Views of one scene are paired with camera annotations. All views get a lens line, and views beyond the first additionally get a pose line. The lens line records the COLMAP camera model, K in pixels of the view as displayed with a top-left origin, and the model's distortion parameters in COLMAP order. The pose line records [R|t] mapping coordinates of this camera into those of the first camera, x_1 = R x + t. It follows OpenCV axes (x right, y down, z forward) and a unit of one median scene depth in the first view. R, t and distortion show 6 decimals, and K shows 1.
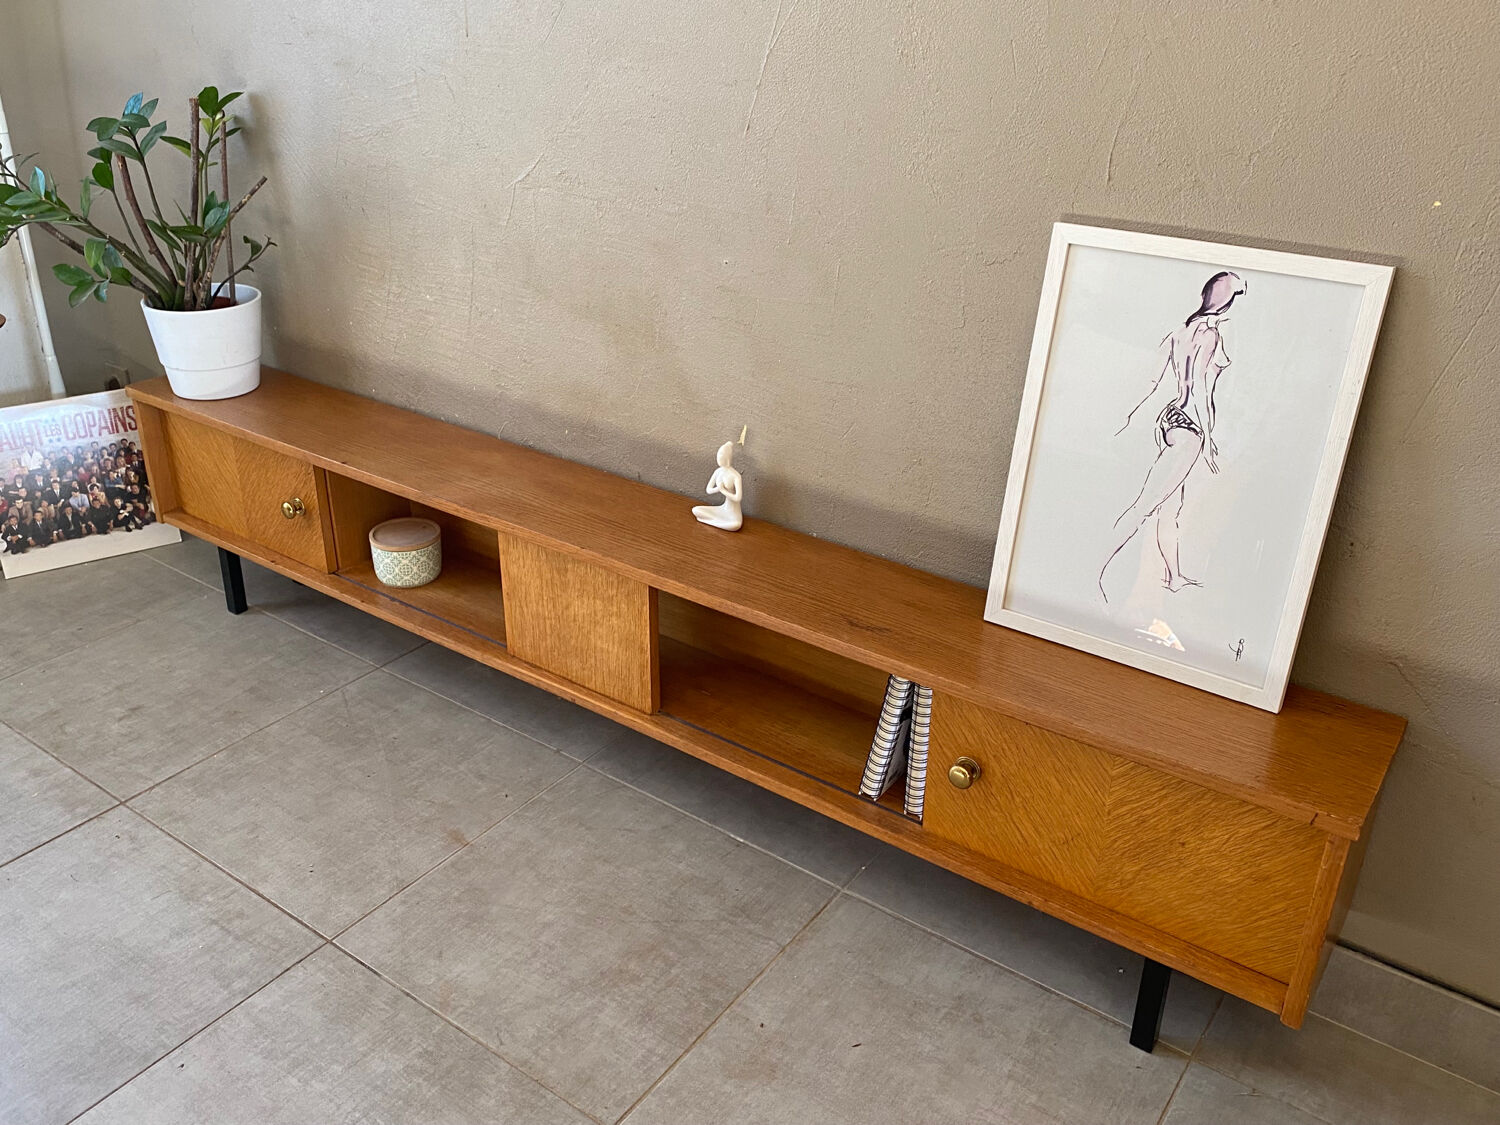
lens RADIAL K [[1263.5, 0, 741.3], [0, 1263.5, 533.1], [0, 0, 1]] dist [0.058083, -0.073535]
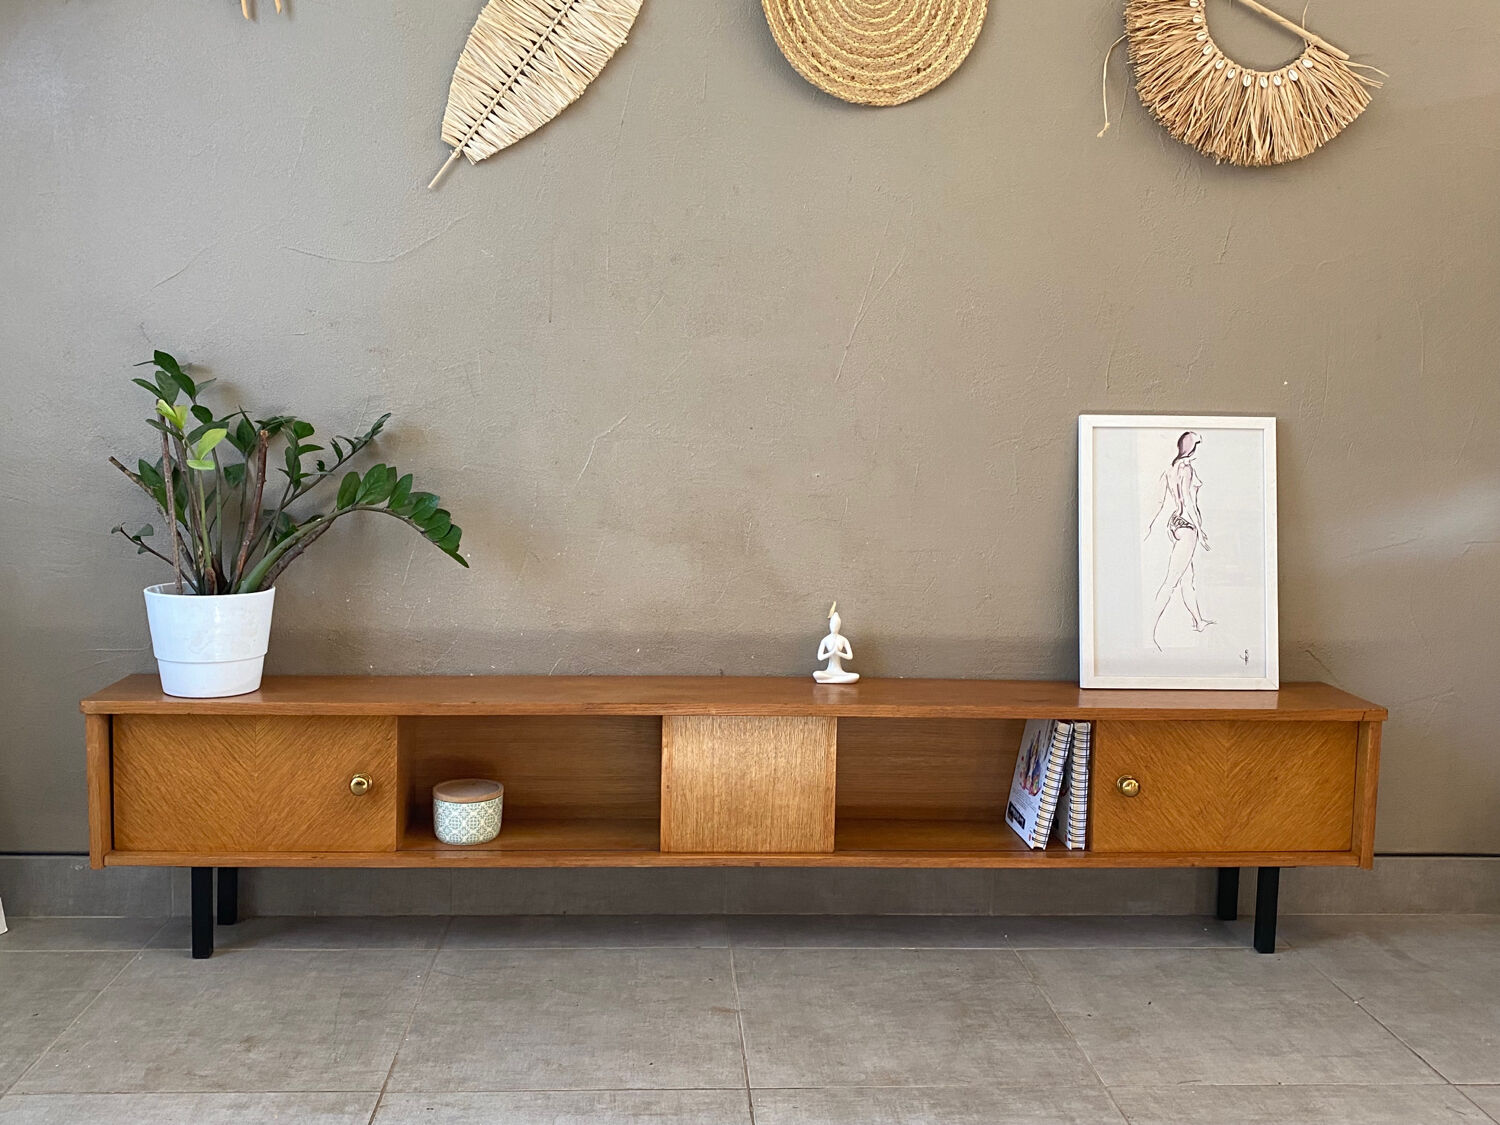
lens RADIAL K [[1382.3, 0, 735.4], [0, 1382.3, 545.6], [0, 0, 1]] dist [0.037792, 0.000000]
pose [[0.776432, -0.059444, 0.627391, -0.940861], [0.262197, 0.935756, -0.235824, 0.160781], [-0.573067, 0.347601, 0.742137, 0.019968]]
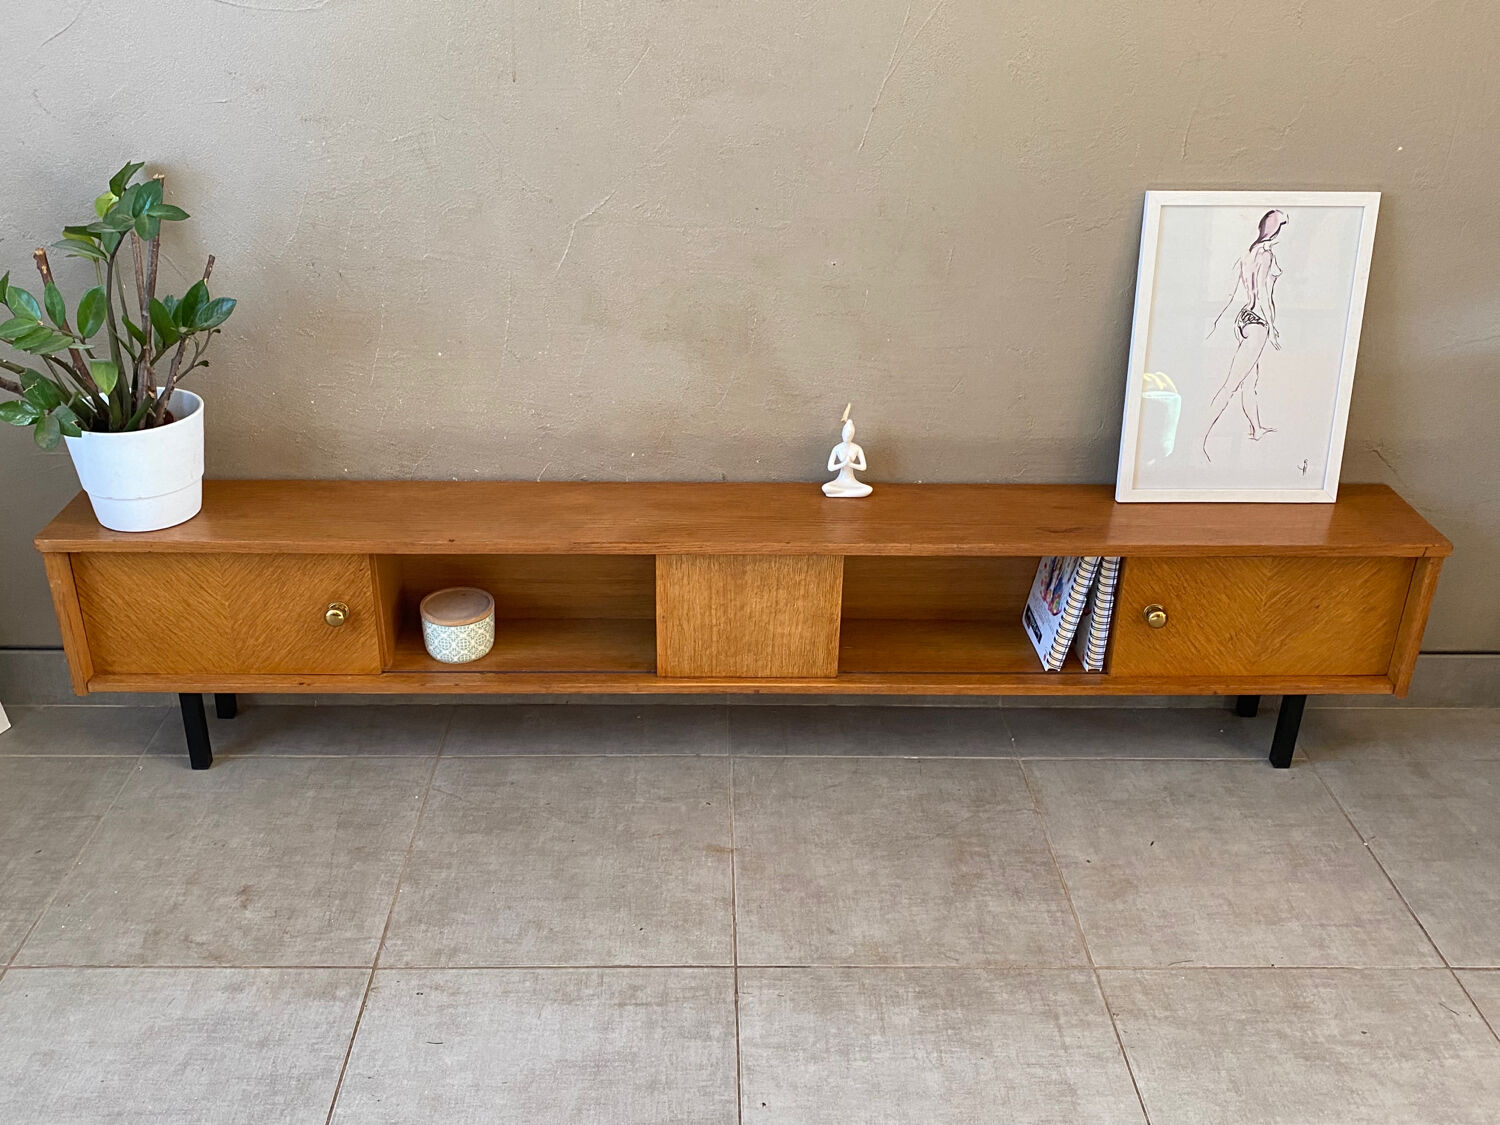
lens RADIAL K [[1382.3, 0, 732.4], [0, 1382.3, 521.7], [0, 0, 1]] dist [0.037792, 0.000000]
pose [[0.800463, -0.258673, 0.540692, -0.784270], [0.253317, 0.963557, 0.085954, -0.117028], [-0.543222, 0.068164, 0.836818, 0.031429]]
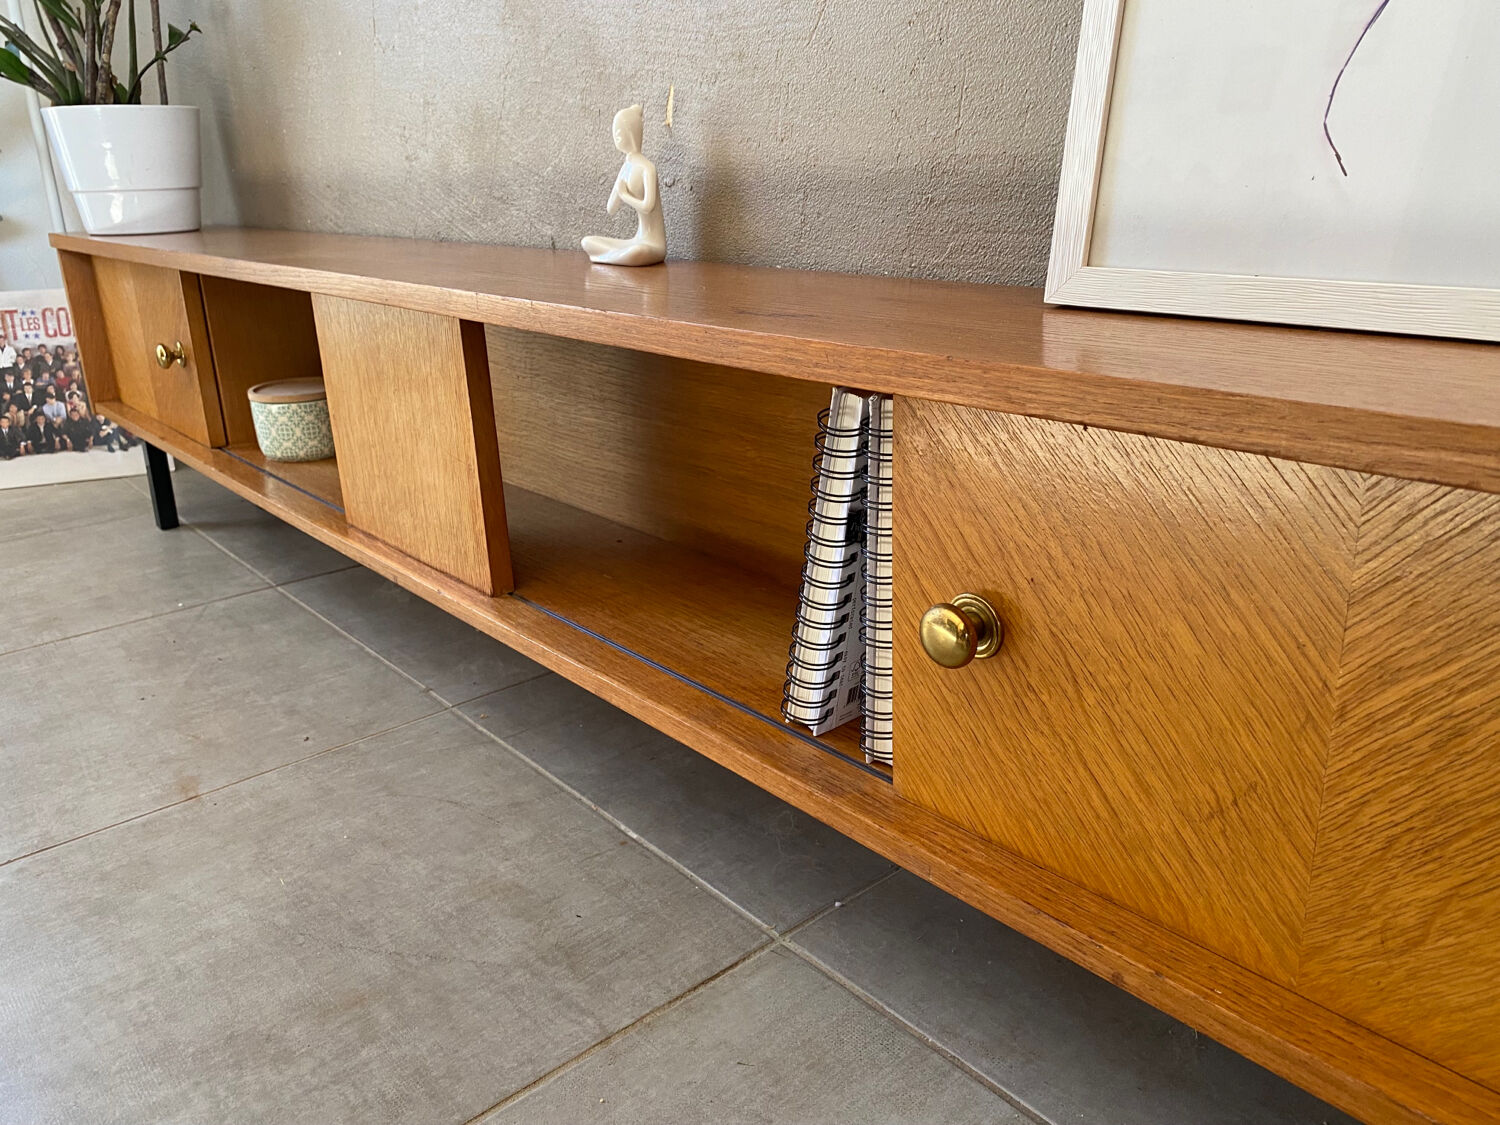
lens RADIAL K [[1148.7, 0, 752.2], [0, 1148.7, 545.9], [0, 0, 1]] dist [0.026282, -0.018763]
pose [[0.973105, 0.034114, -0.227822, 0.165479], [-0.060090, 0.992325, -0.108073, 0.175725], [0.222387, 0.118856, 0.967687, 0.535600]]
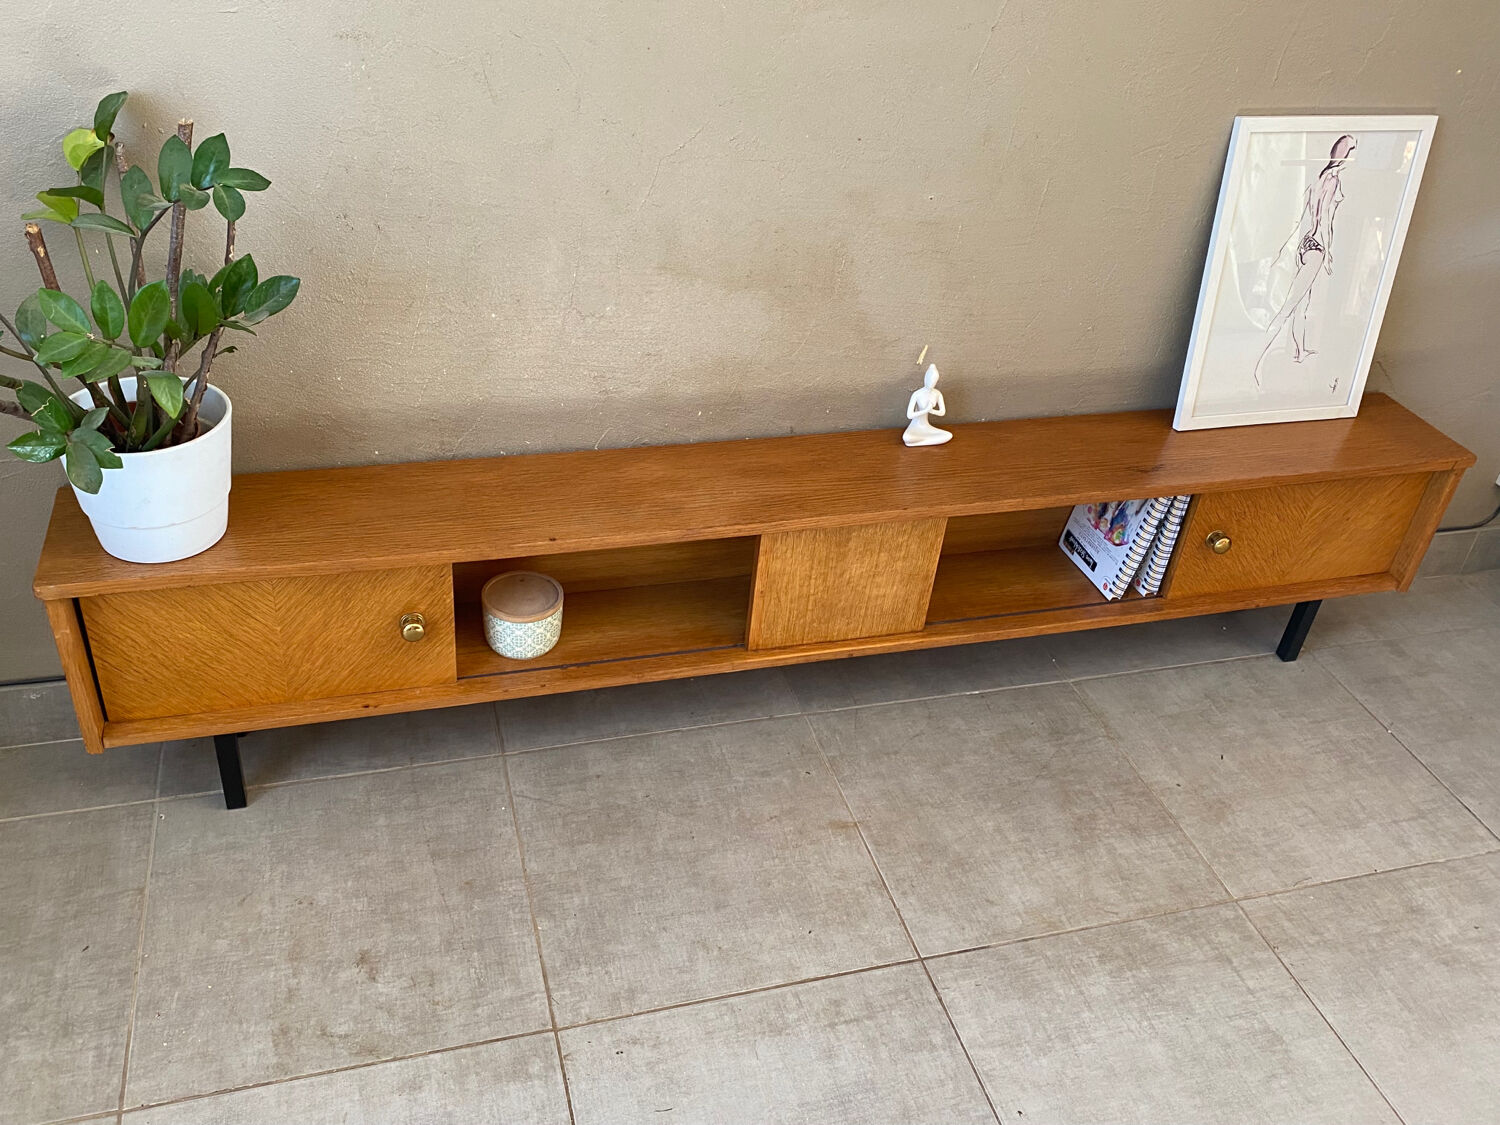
lens RADIAL K [[1263.5, 0, 730.6], [0, 1263.5, 537.9], [0, 0, 1]] dist [0.058083, -0.073535]
pose [[0.618964, -0.405308, 0.672762, -0.894755], [0.269112, 0.914156, 0.303145, -0.309263], [-0.737877, -0.006587, 0.674903, 0.403338]]
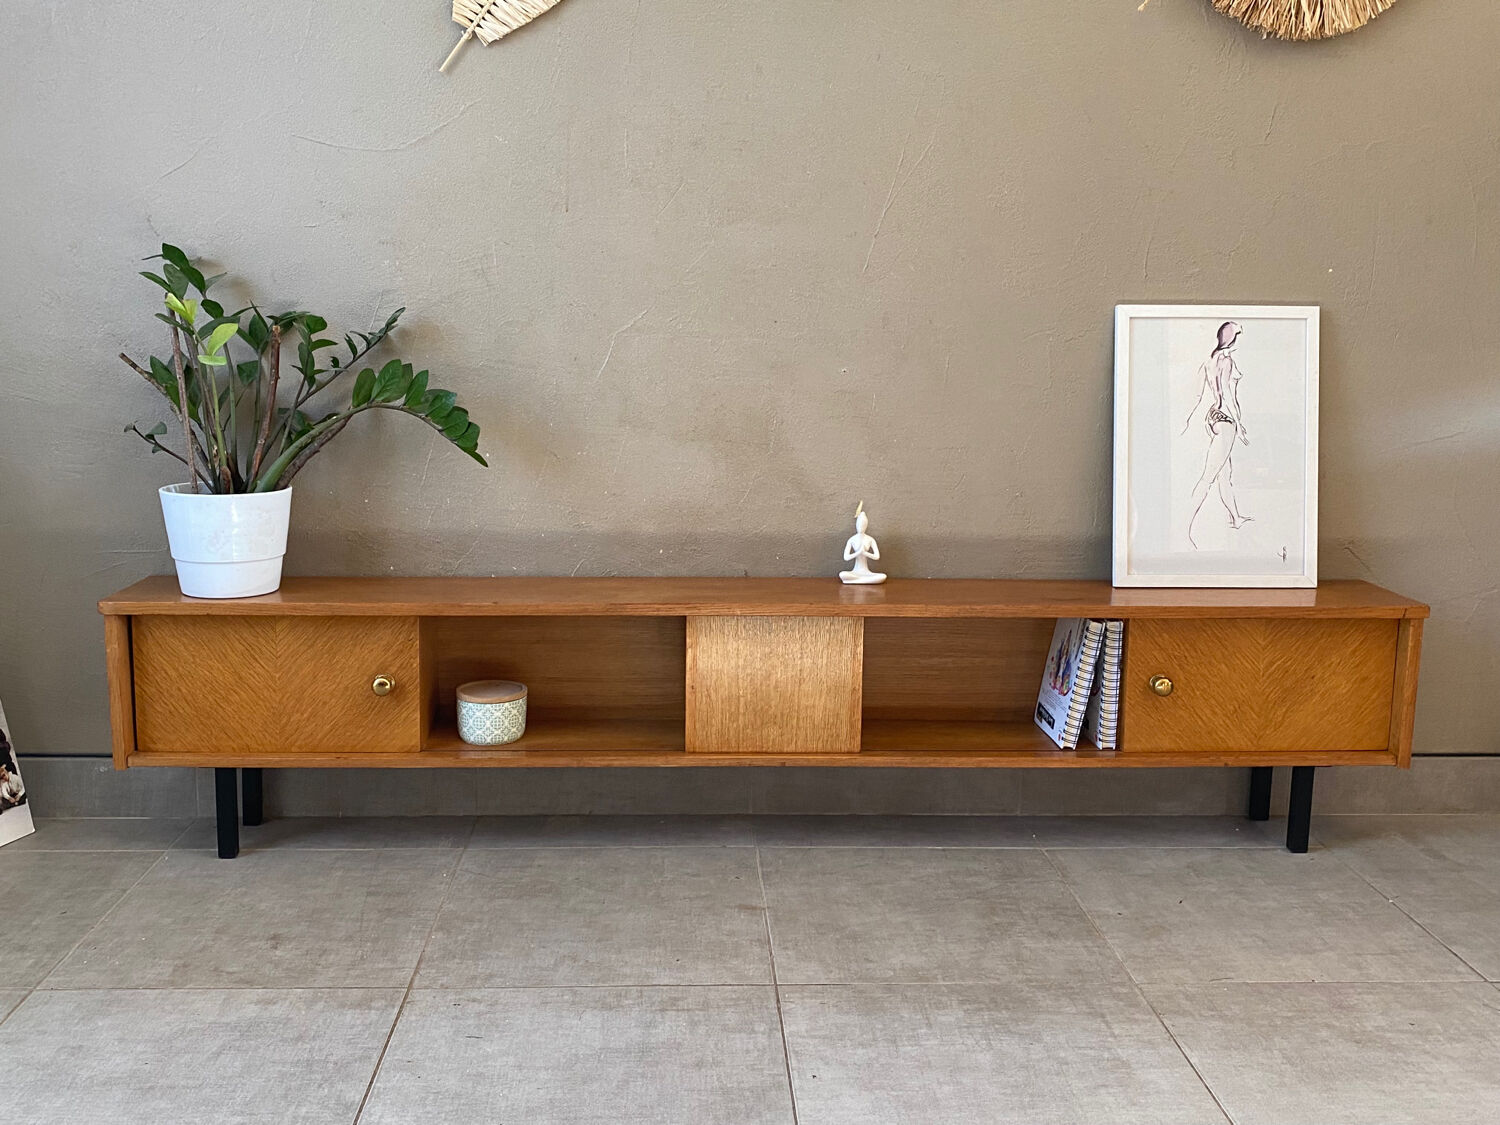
lens RADIAL K [[1382.3, 0, 737.8], [0, 1382.3, 538.0], [0, 0, 1]] dist [0.037792, 0.000000]
pose [[0.785563, -0.099499, 0.610729, -0.924735], [0.263404, 0.946869, -0.184547, 0.166131], [-0.559918, 0.305842, 0.770034, 0.046102]]
